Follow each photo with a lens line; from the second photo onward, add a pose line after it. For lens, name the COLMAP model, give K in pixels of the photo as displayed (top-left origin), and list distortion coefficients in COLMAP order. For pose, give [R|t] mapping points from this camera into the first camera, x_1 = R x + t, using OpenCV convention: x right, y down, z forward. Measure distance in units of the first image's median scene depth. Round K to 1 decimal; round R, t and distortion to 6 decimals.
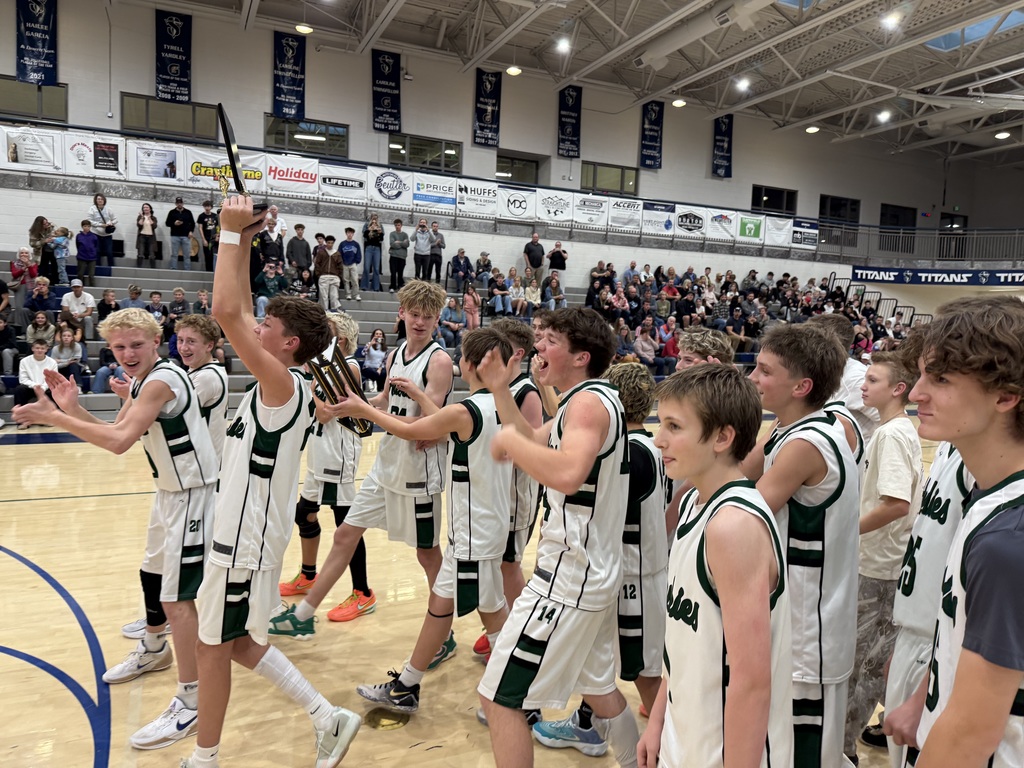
lens RADIAL K [[709.3, 0, 510.1], [0, 709.3, 381.9], [0, 0, 1]] dist [0.110212, -0.189456]
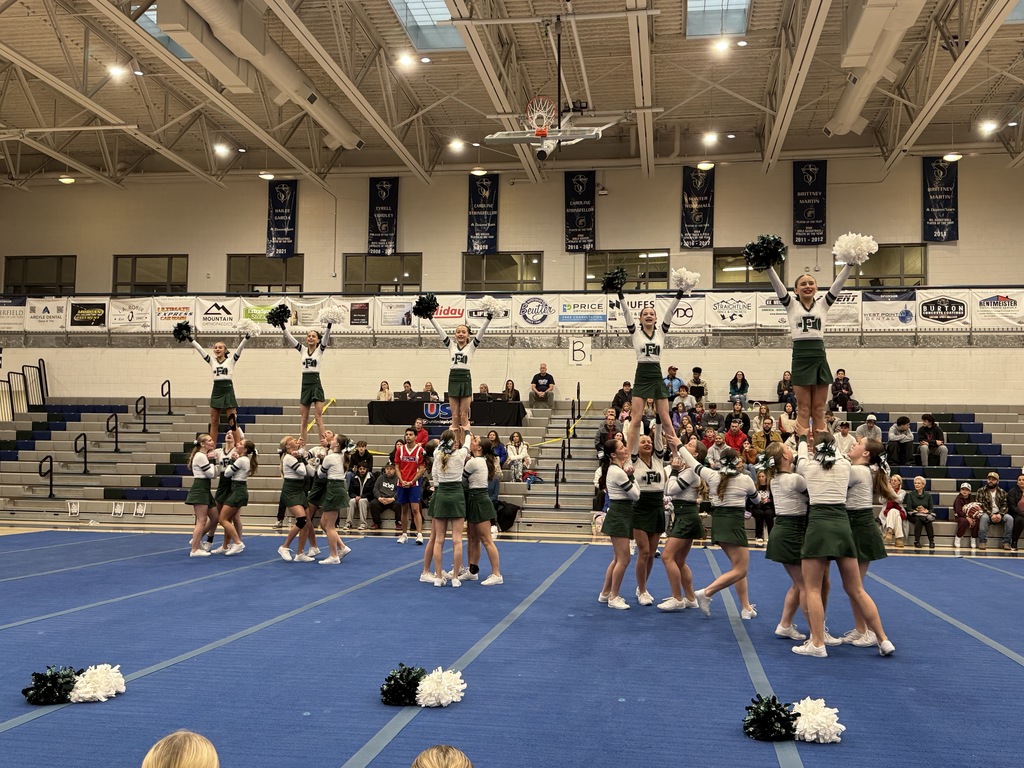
lens RADIAL K [[1021.3, 0, 513.3], [0, 1021.3, 383.2], [0, 0, 1]] dist [0.190776, -0.429677]
pose [[0.834229, -0.061592, -0.547967, 0.486601], [-0.033492, 0.986248, -0.161844, 0.044844], [0.550400, 0.153368, 0.820694, -0.132092]]
